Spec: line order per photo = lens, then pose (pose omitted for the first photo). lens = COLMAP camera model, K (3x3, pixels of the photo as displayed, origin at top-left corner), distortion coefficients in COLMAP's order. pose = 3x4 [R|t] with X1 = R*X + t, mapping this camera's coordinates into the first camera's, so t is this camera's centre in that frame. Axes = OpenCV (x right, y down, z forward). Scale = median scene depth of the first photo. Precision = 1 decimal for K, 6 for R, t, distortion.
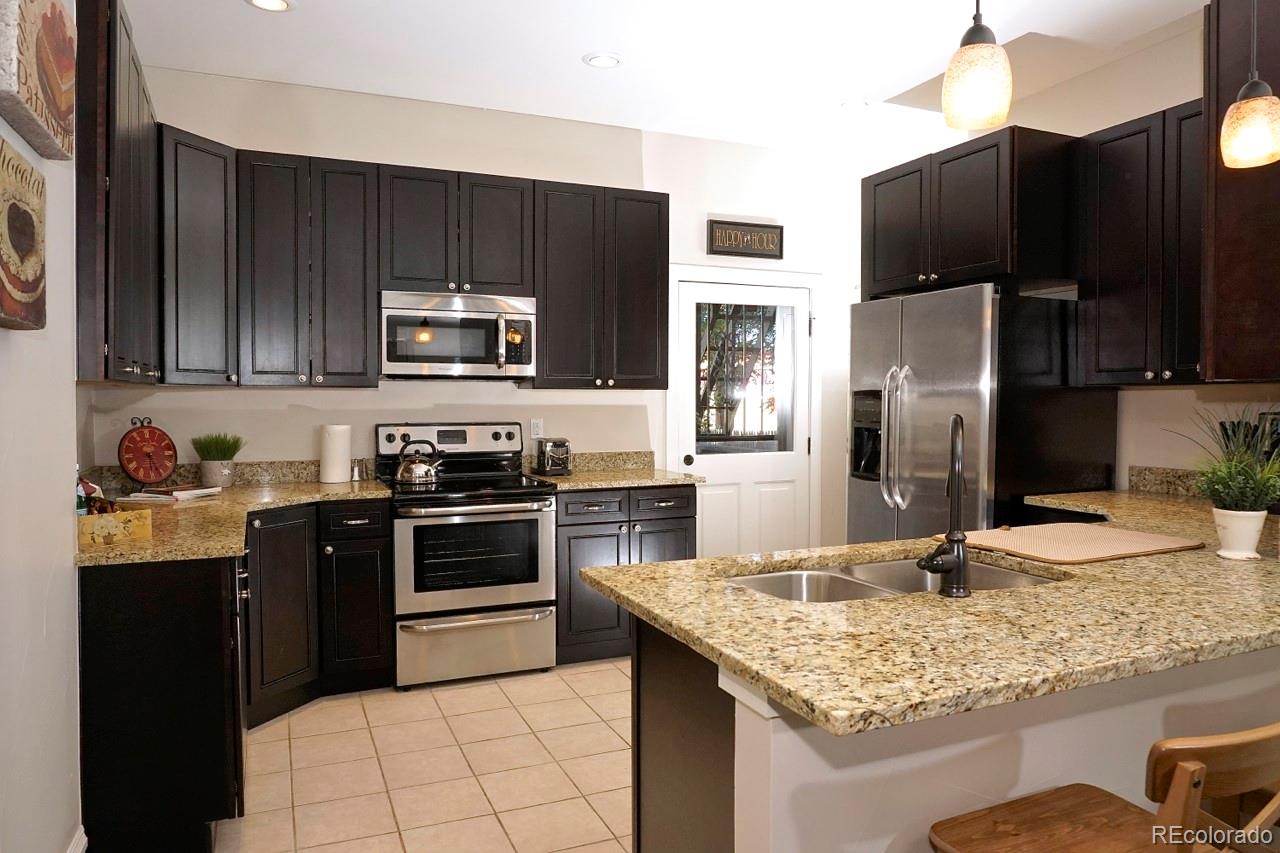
lens RADIAL K [[854.9, 0, 640.0], [0, 854.9, 426.5], [0, 0, 1]] dist [-0.049050, 0.036635]
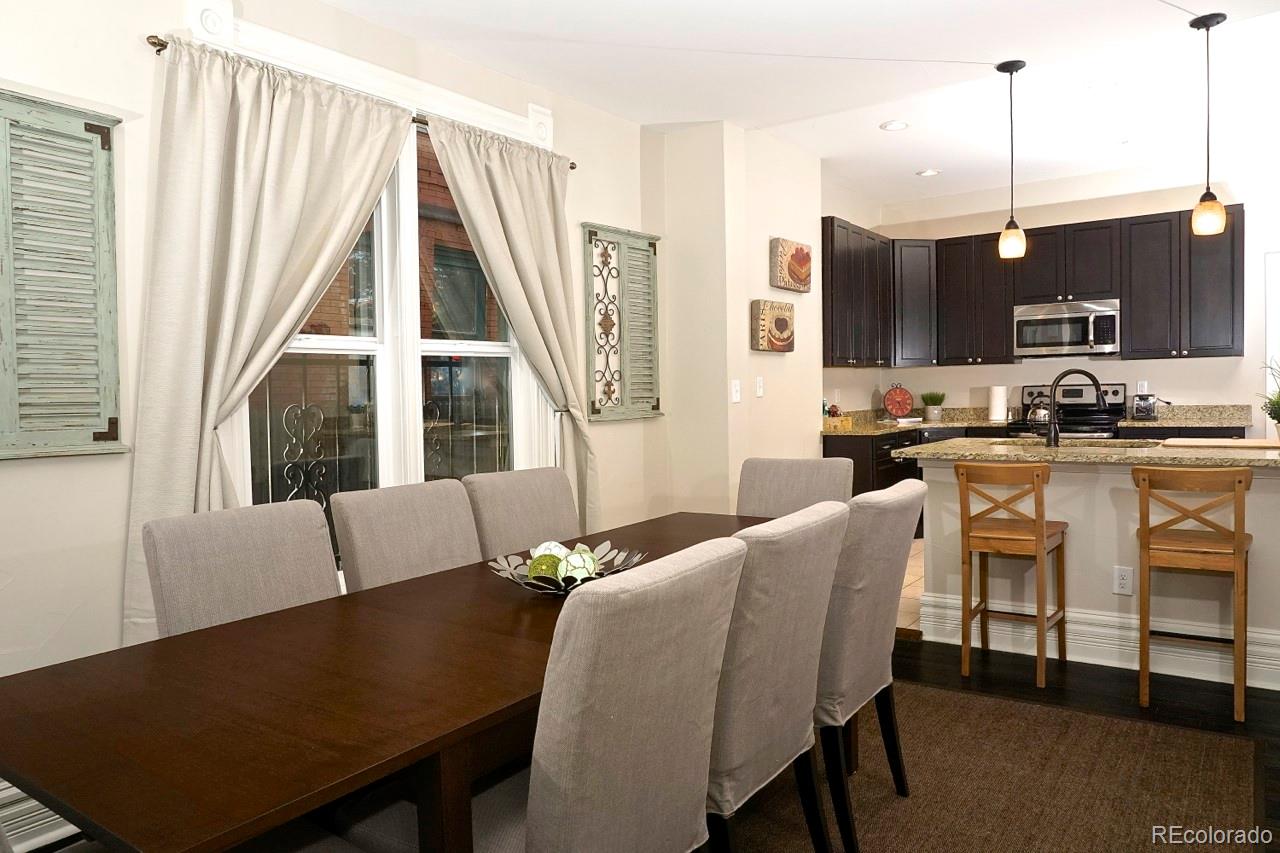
lens RADIAL K [[854.9, 0, 640.0], [0, 854.9, 426.5], [0, 0, 1]] dist [-0.049050, 0.036635]
pose [[0.504826, 0.024069, -0.862885, 0.803469], [-0.001859, 0.999639, 0.026796, 0.036865], [0.863219, -0.011923, 0.504689, -0.510017]]
